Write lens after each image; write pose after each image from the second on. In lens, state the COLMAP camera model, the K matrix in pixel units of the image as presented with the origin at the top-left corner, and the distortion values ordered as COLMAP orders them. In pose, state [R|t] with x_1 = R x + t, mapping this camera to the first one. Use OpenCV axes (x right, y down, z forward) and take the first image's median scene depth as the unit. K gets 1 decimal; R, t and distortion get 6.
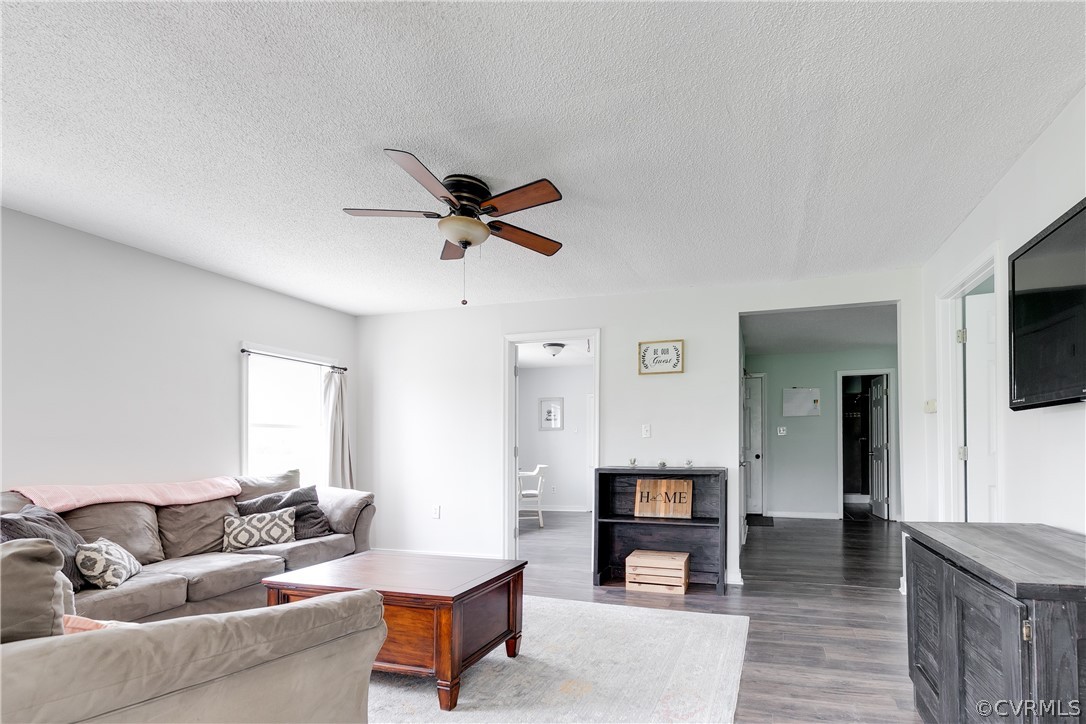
lens RADIAL K [[501.4, 0, 629.9], [0, 501.4, 436.1], [0, 0, 1]] dist [0.008717, -0.001532]
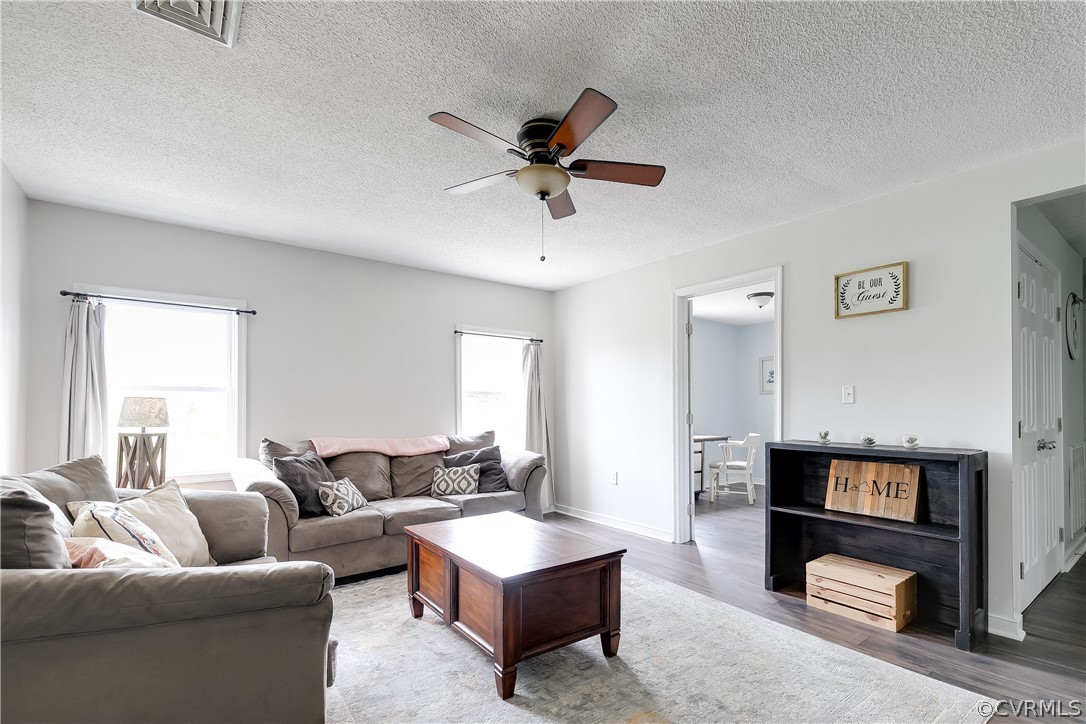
lens RADIAL K [[501.4, 0, 565.1], [0, 501.4, 401.8], [0, 0, 1]] dist [0.008717, -0.001532]
pose [[0.800147, -0.000707, -0.599804, 0.160549], [0.003738, 0.999986, 0.003809, -0.004169], [0.599793, -0.005290, 0.800138, 0.180353]]
